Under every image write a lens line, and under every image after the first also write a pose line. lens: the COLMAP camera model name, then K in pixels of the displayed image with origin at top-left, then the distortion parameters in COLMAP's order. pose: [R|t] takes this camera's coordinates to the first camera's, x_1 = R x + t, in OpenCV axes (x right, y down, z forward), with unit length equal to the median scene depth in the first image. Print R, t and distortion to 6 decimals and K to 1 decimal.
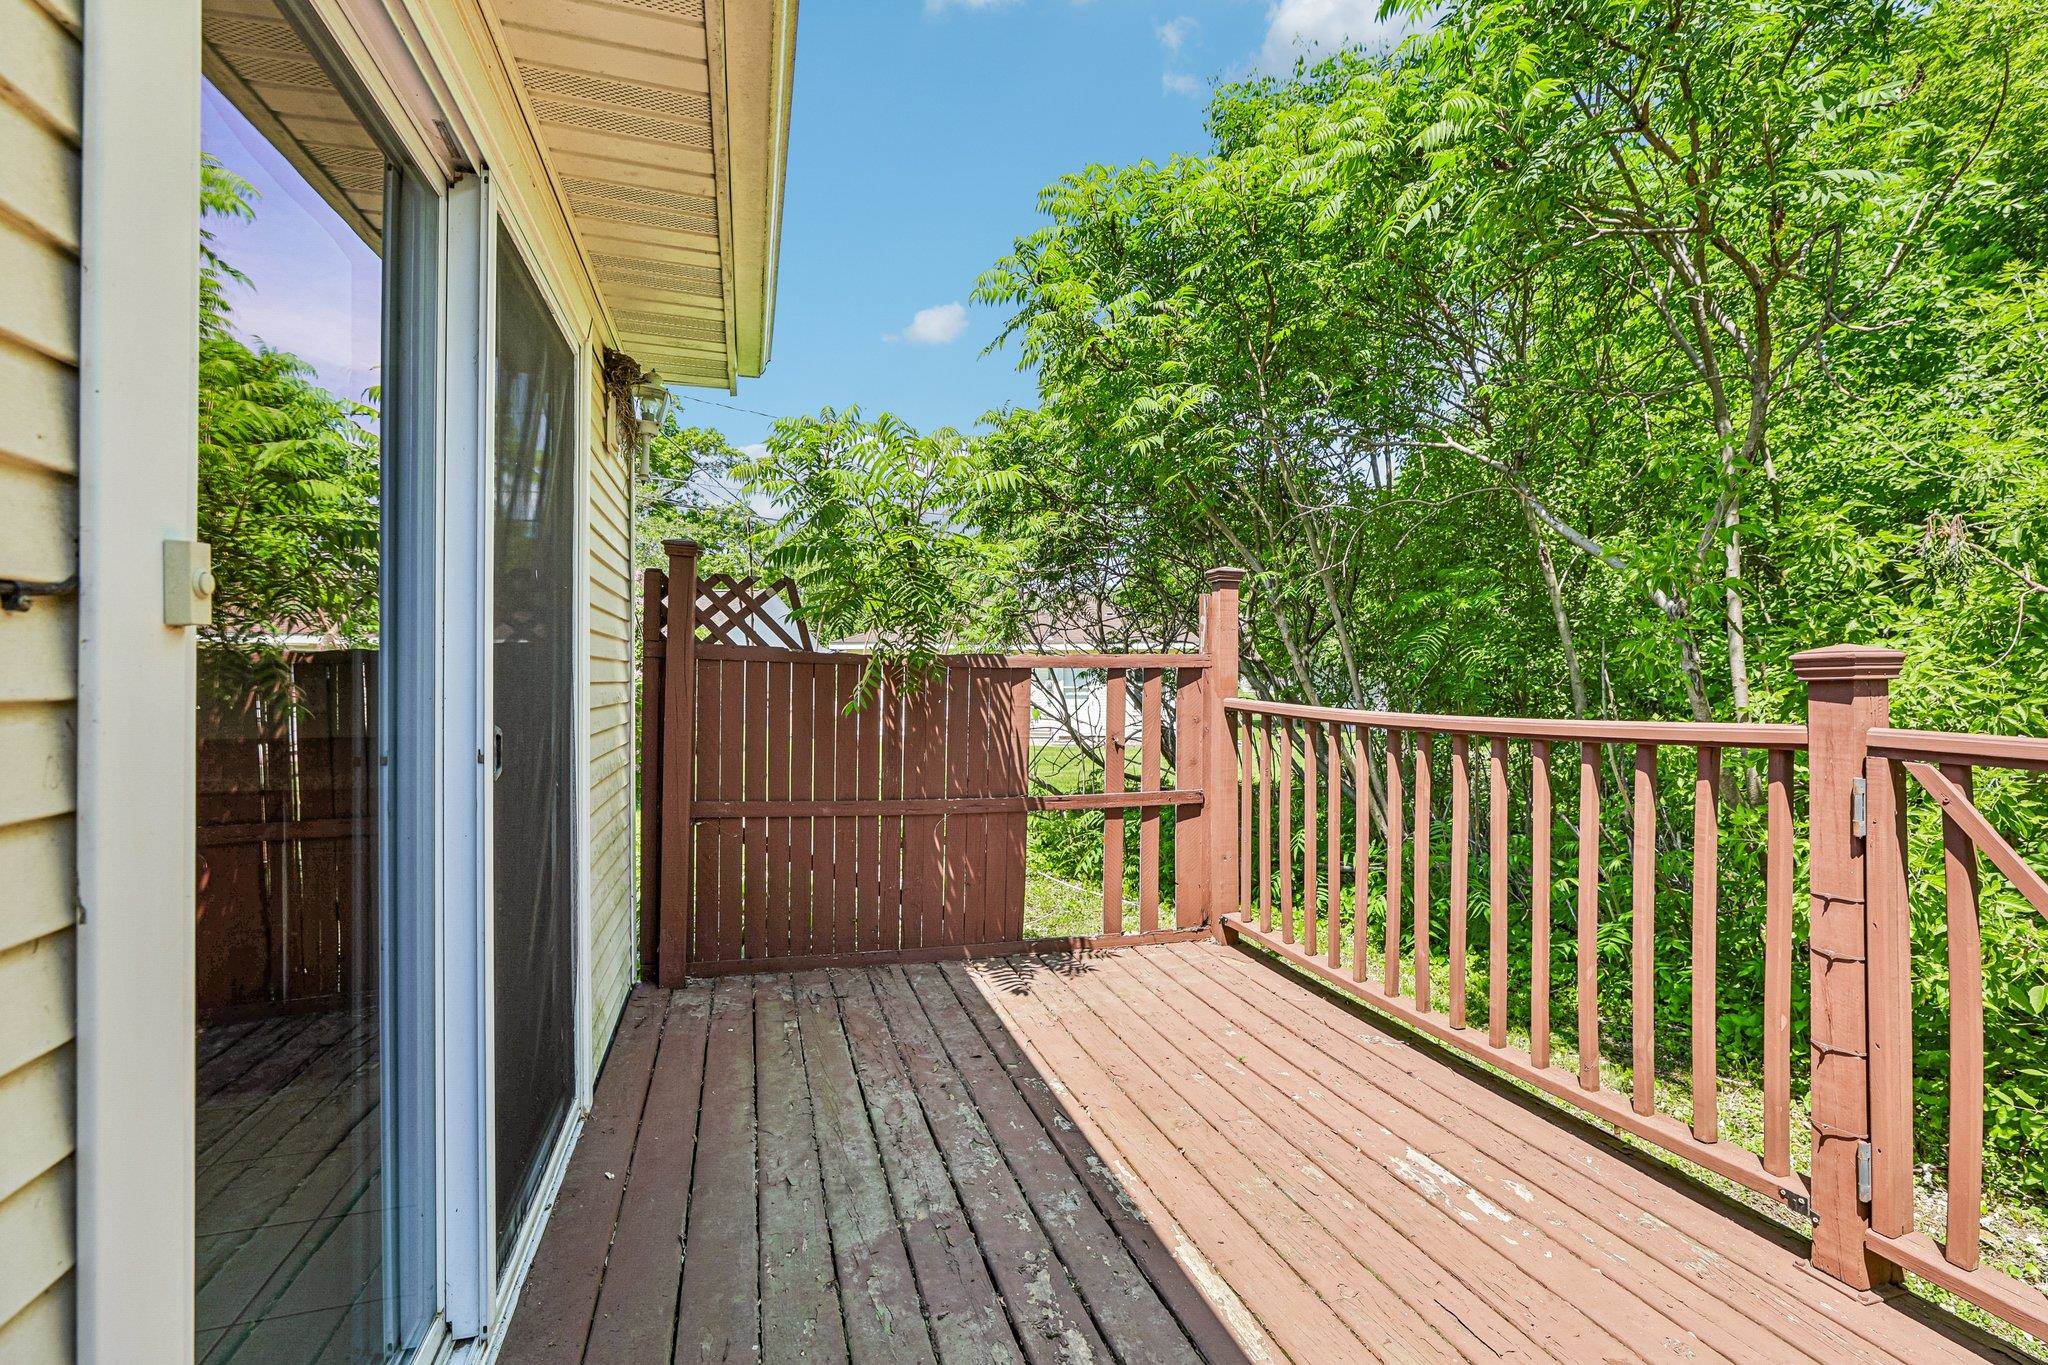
lens RADIAL K [[943.7, 0, 1049.9], [0, 943.7, 677.2], [0, 0, 1]] dist [-0.030202, 0.000418]
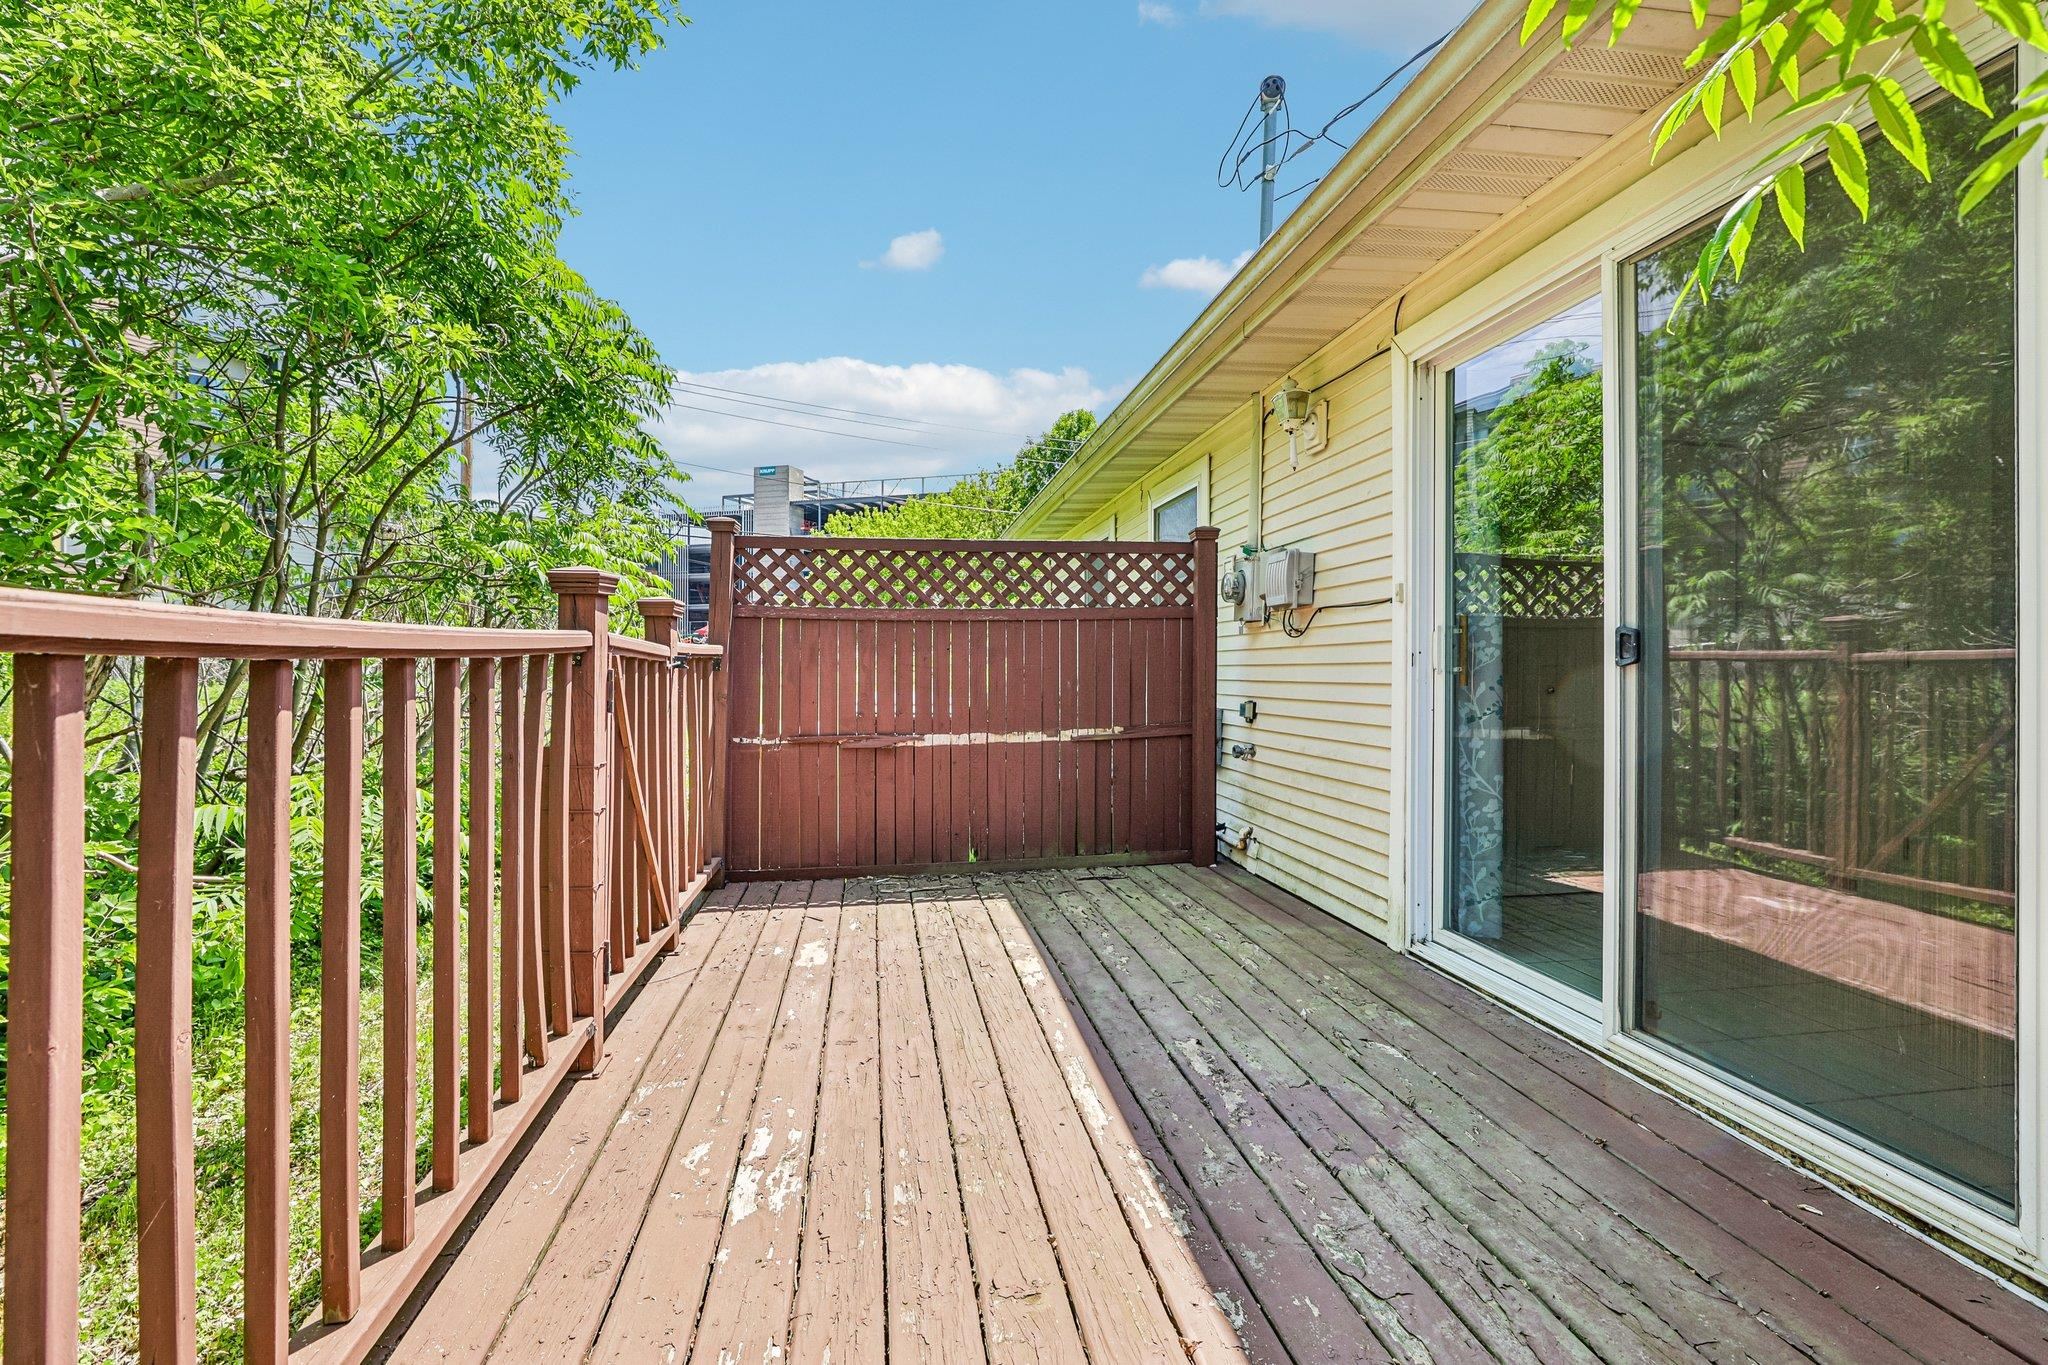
lens RADIAL K [[941.7, 0, 1031.8], [0, 941.7, 663.9], [0, 0, 1]] dist [-0.001585, -0.000044]
pose [[-0.989322, -0.001656, 0.145739, 0.038830], [-0.001972, 0.999996, -0.002023, 0.056150], [-0.145735, -0.002289, -0.989321, 1.256456]]
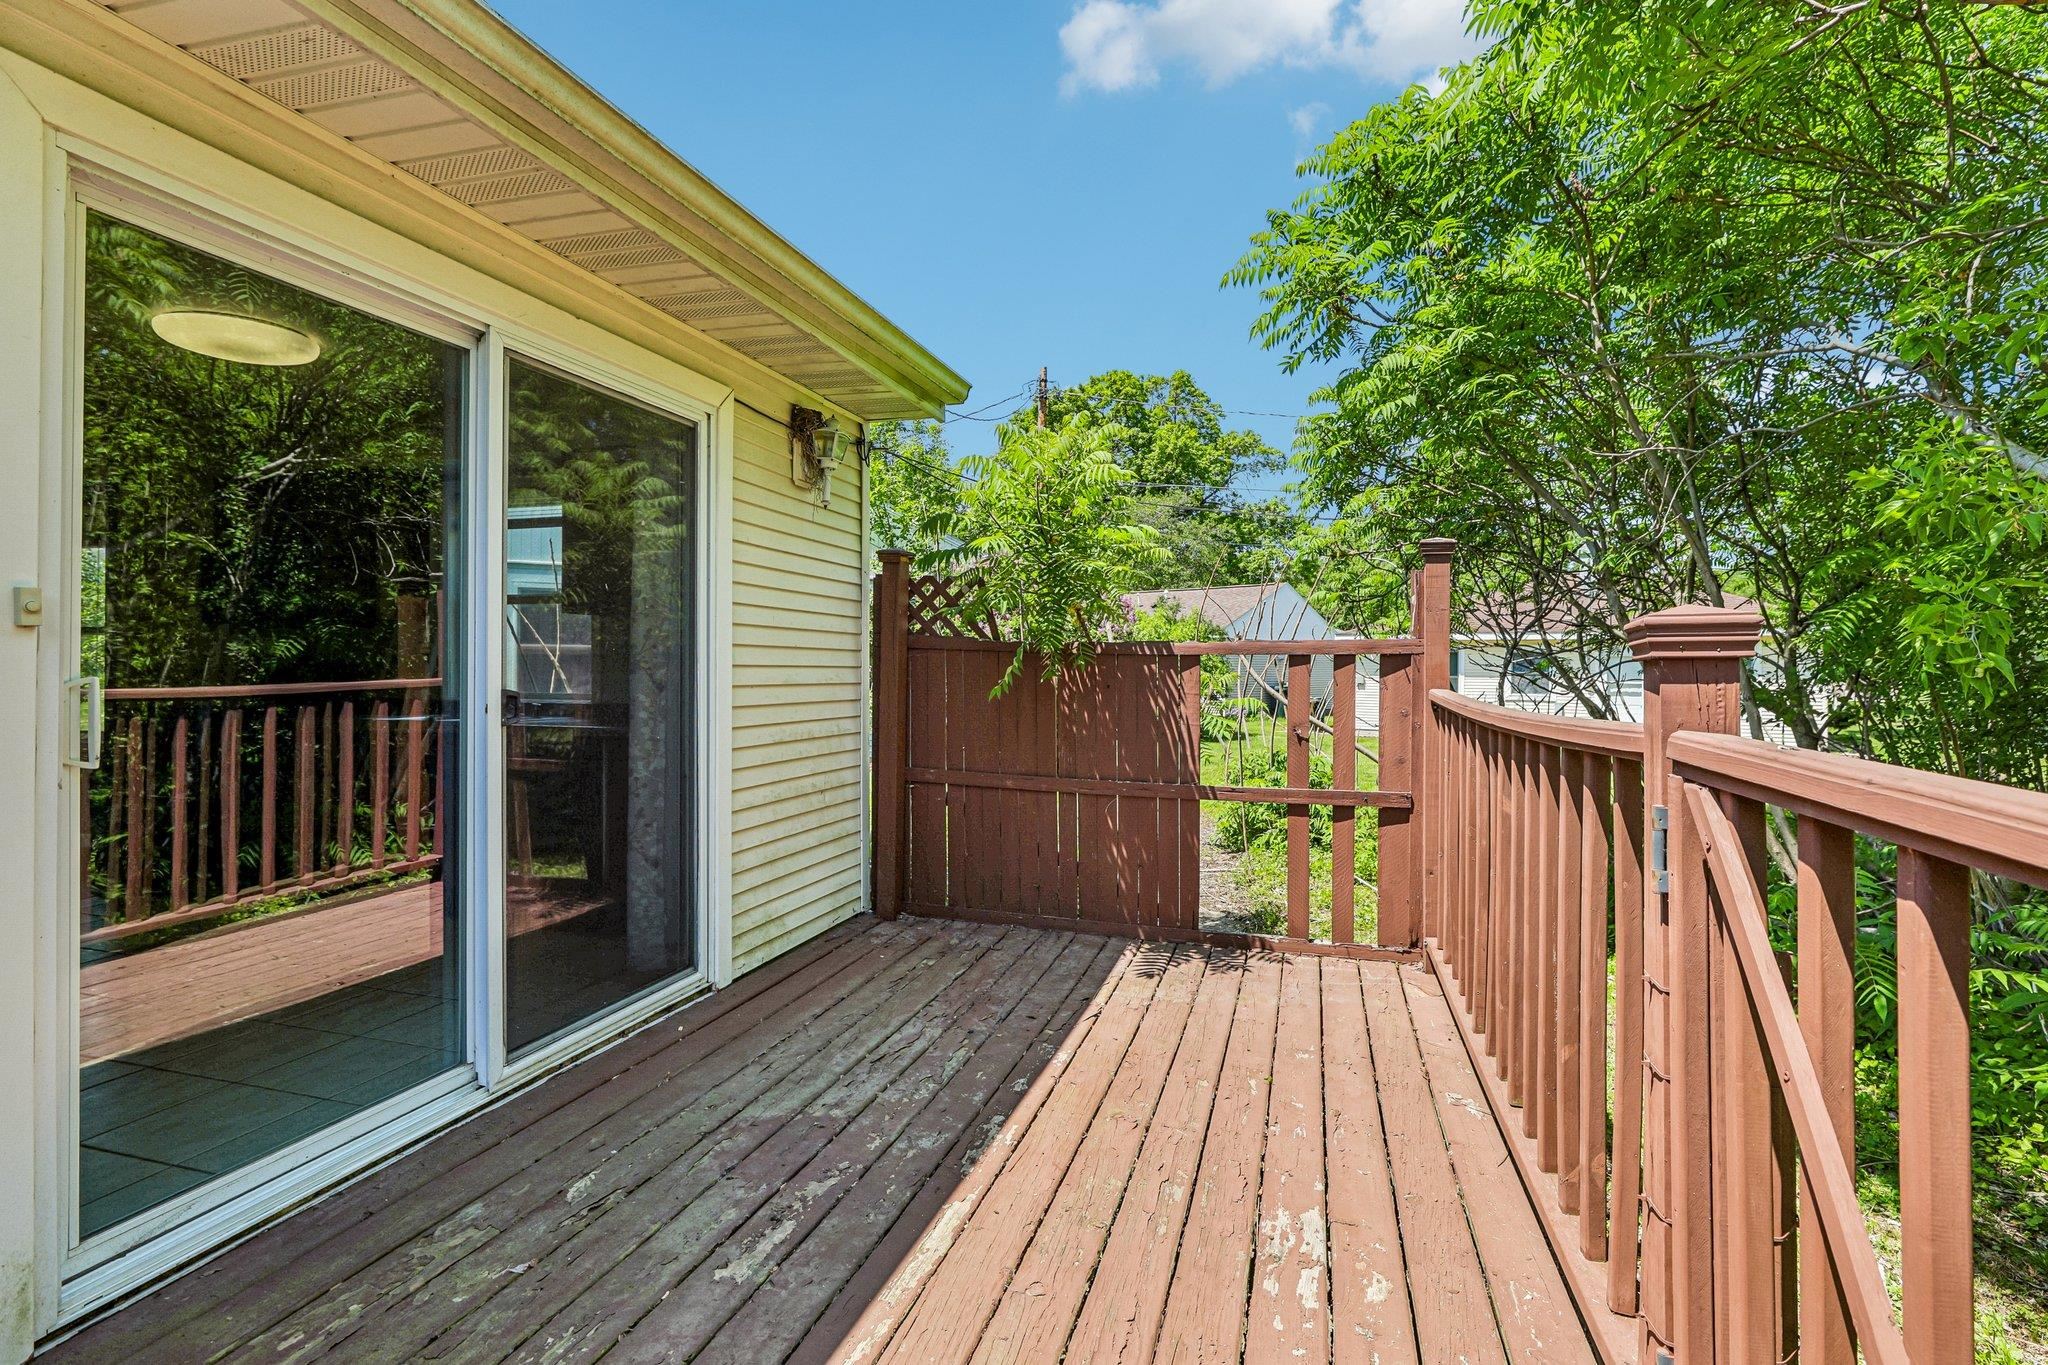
lens RADIAL K [[943.7, 0, 1049.9], [0, 943.7, 677.2], [0, 0, 1]] dist [-0.030202, 0.000418]
pose [[0.833674, 0.008743, -0.552187, 0.484509], [-0.004780, 0.999951, 0.008615, 0.006855], [0.552236, -0.004542, 0.833676, 0.111276]]
